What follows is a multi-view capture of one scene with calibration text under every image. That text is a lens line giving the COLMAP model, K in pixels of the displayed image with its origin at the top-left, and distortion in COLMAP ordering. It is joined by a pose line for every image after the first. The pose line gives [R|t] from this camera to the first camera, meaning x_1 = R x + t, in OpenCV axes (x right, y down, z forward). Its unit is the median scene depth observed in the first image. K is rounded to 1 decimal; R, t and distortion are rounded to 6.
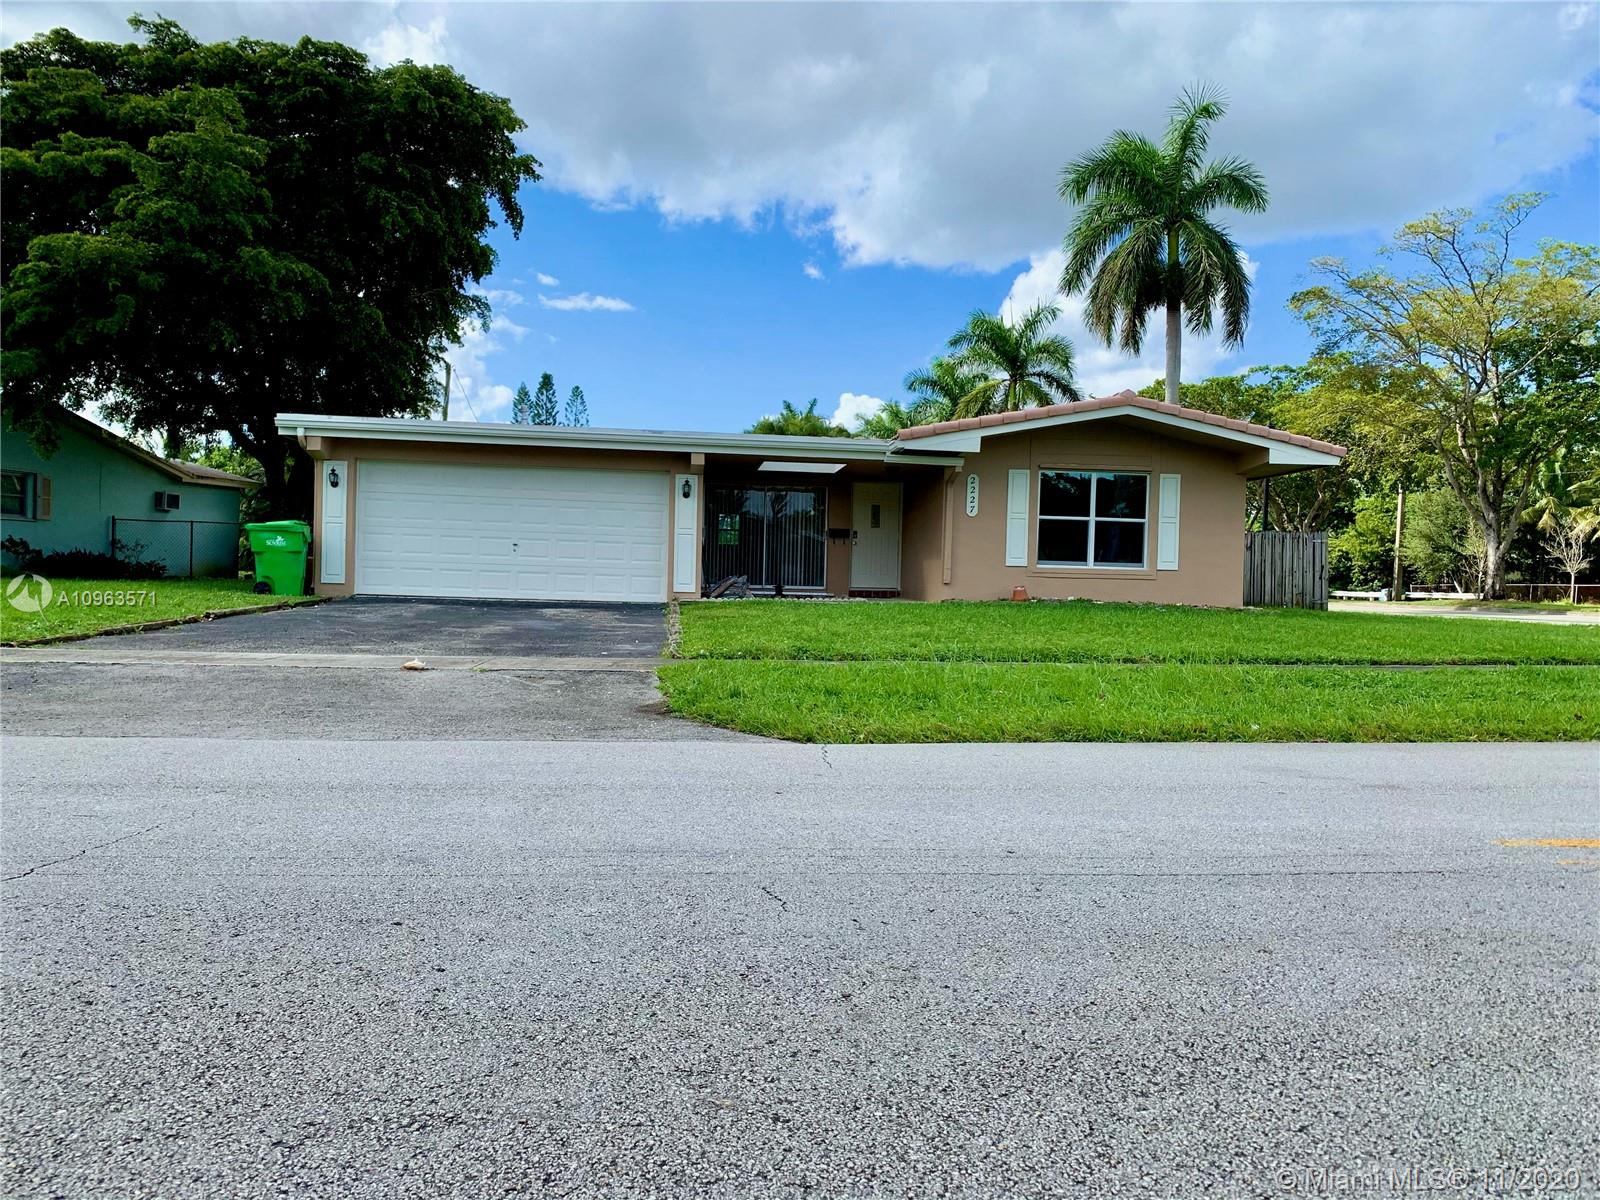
lens RADIAL K [[1200.8, 0, 800.0], [0, 1200.8, 600.0], [0, 0, 1]] dist [0.029090, -0.000860]
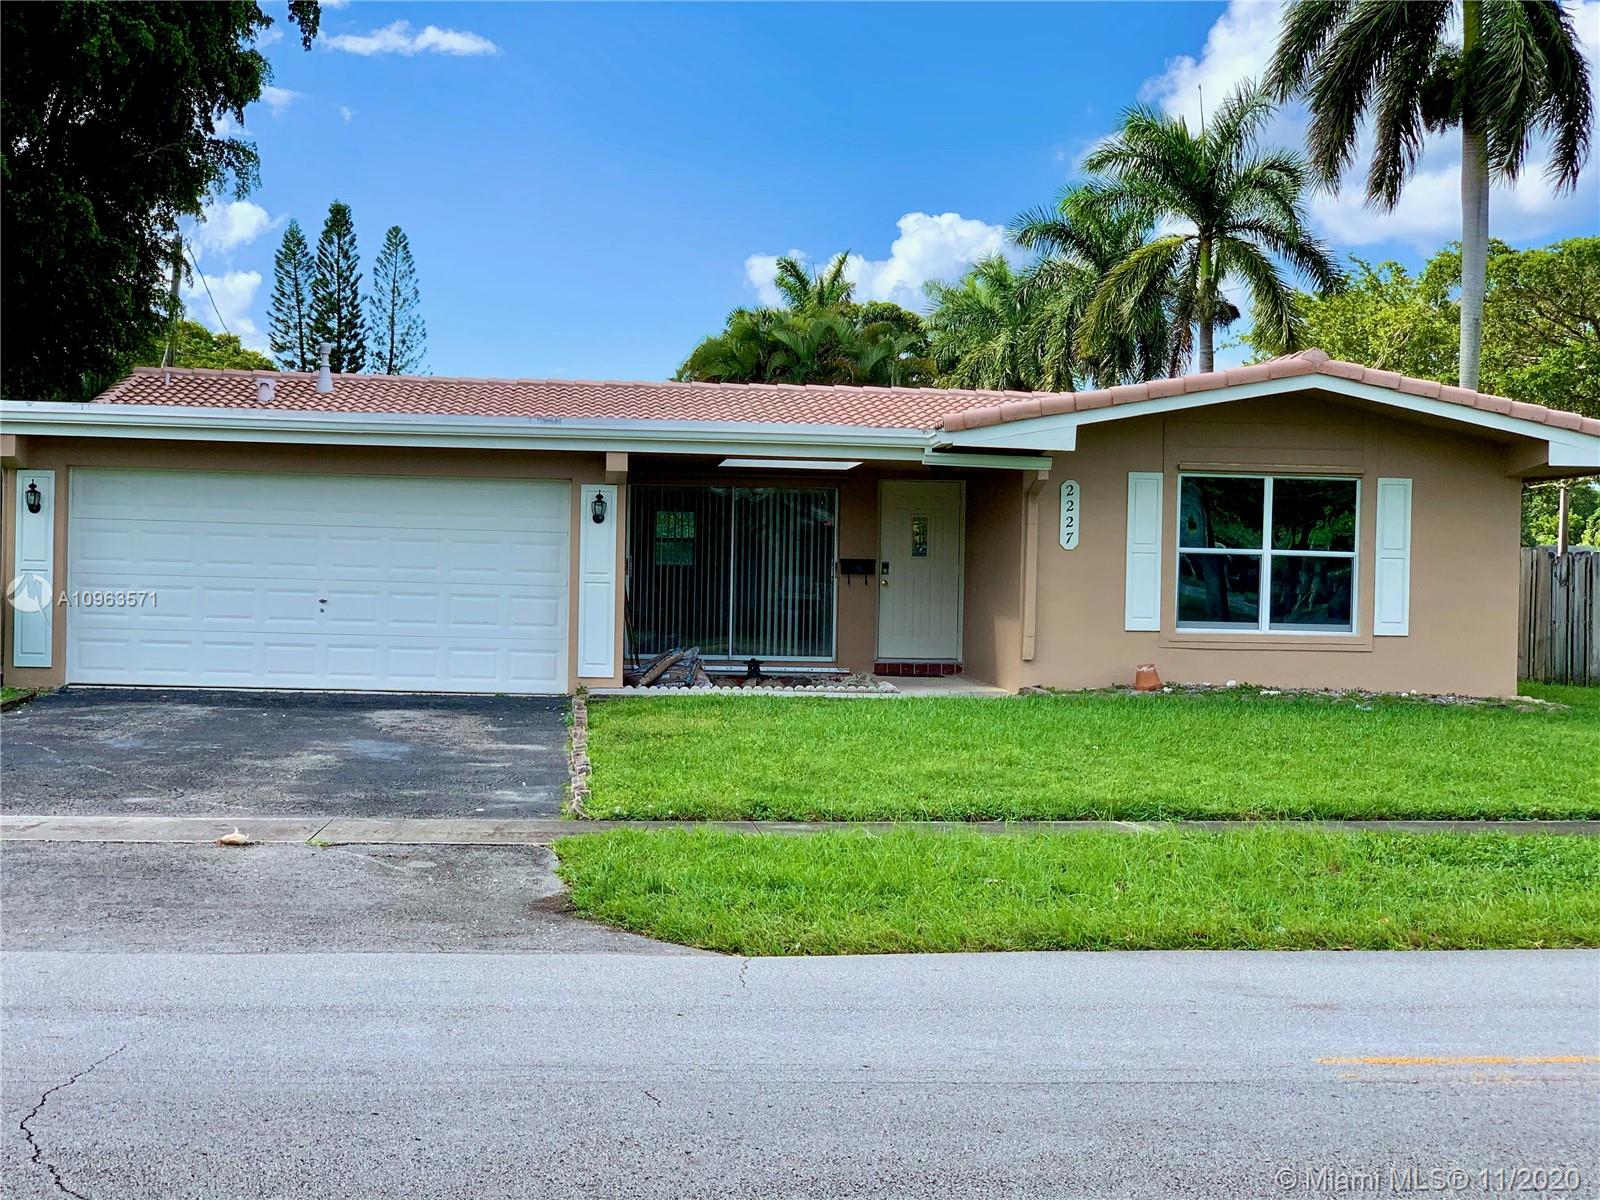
lens RADIAL K [[2713.0, 0, 800.0], [0, 2713.0, 600.0], [0, 0, 1]] dist [-0.273221, 3.005882]
pose [[0.999673, -0.005078, -0.025061, 0.042418], [0.005442, 0.999880, 0.014488, -0.065967], [0.024985, -0.014619, 0.999581, -0.377311]]
